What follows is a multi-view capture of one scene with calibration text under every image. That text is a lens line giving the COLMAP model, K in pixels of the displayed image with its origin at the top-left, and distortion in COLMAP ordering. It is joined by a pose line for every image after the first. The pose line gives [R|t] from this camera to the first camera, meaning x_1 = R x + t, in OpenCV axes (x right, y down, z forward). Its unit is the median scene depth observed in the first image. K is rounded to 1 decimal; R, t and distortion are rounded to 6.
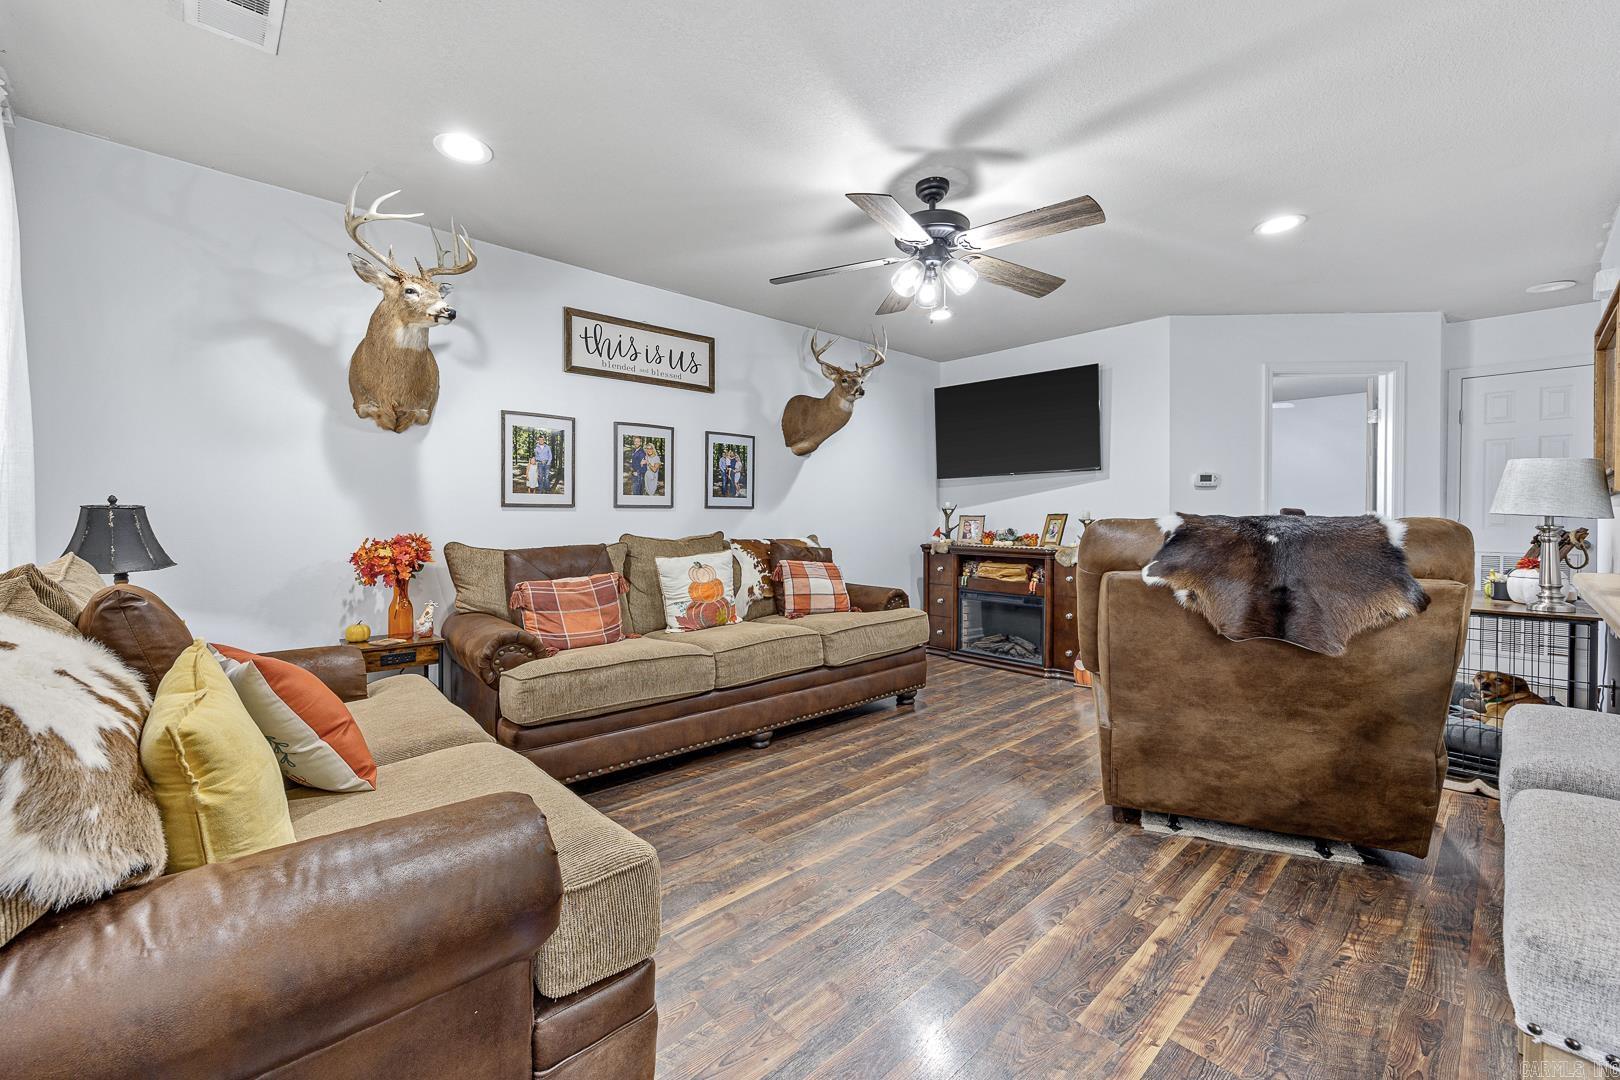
lens RADIAL K [[650.7, 0, 805.6], [0, 650.7, 527.0], [0, 0, 1]] dist [-0.000192, 0.000071]
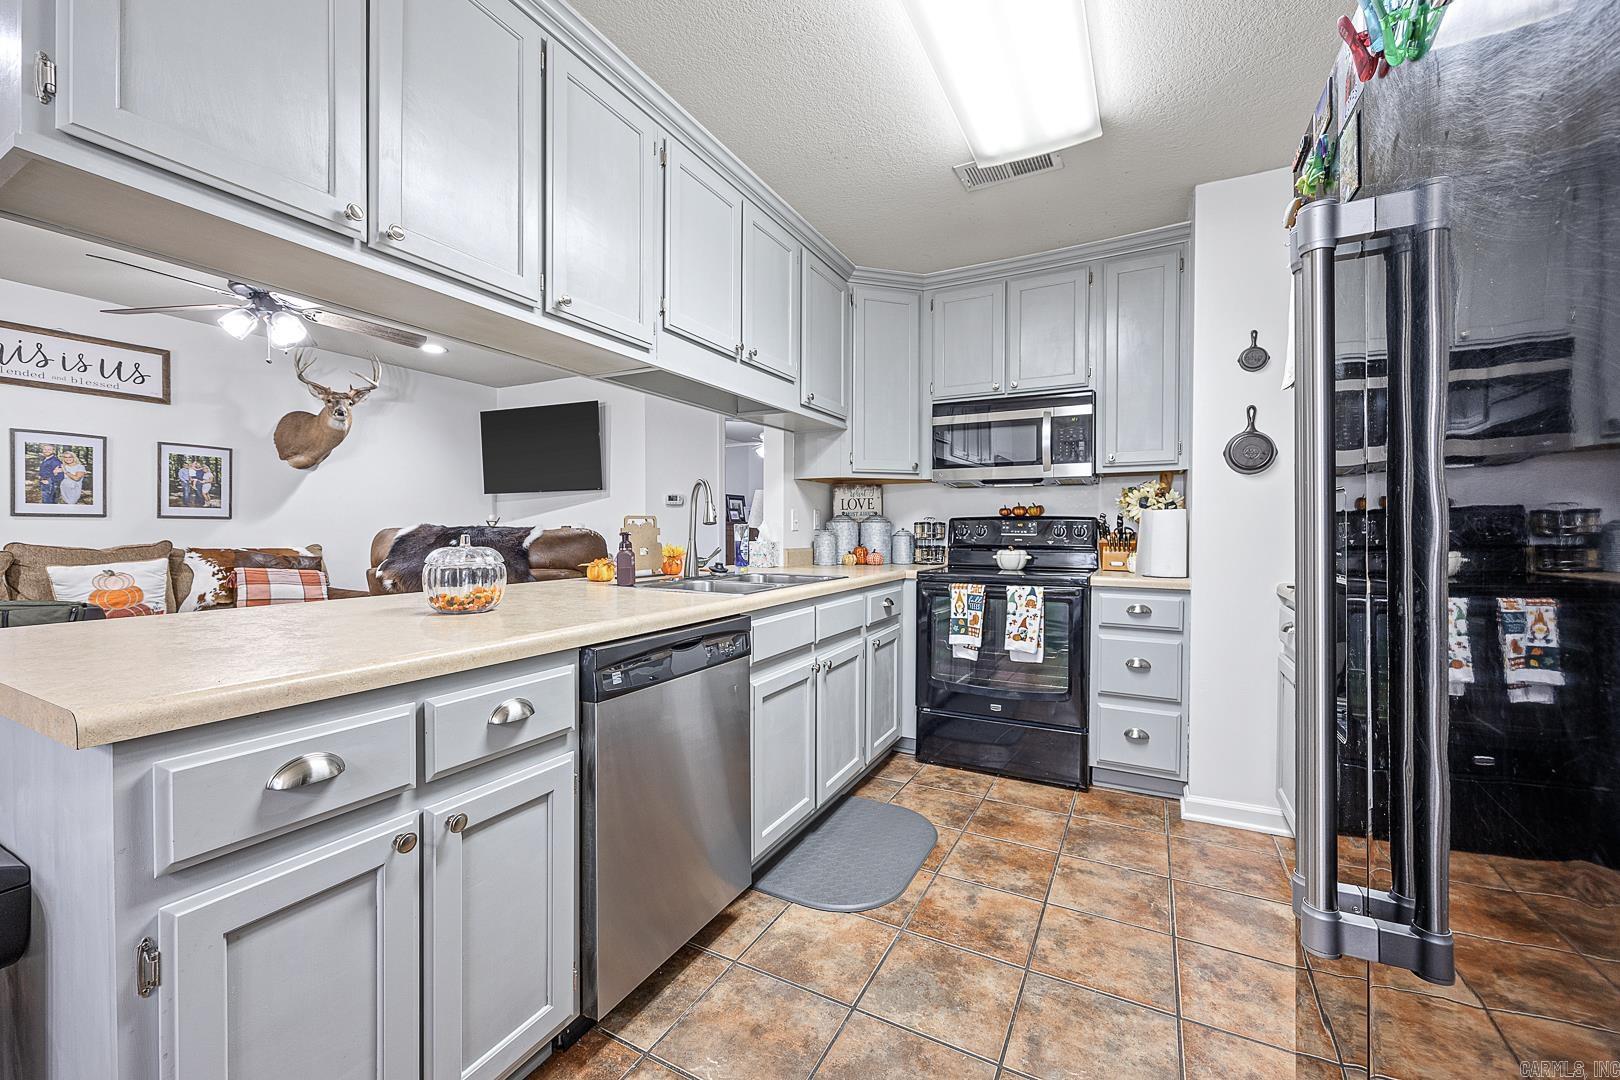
lens RADIAL K [[650.7, 0, 807.0], [0, 650.7, 536.8], [0, 0, 1]] dist [-0.000192, 0.000071]
pose [[0.946606, 0.001767, 0.322387, 0.476557], [0.000361, 0.999979, -0.006539, 0.007673], [-0.322392, 0.006306, 0.946585, -0.282876]]
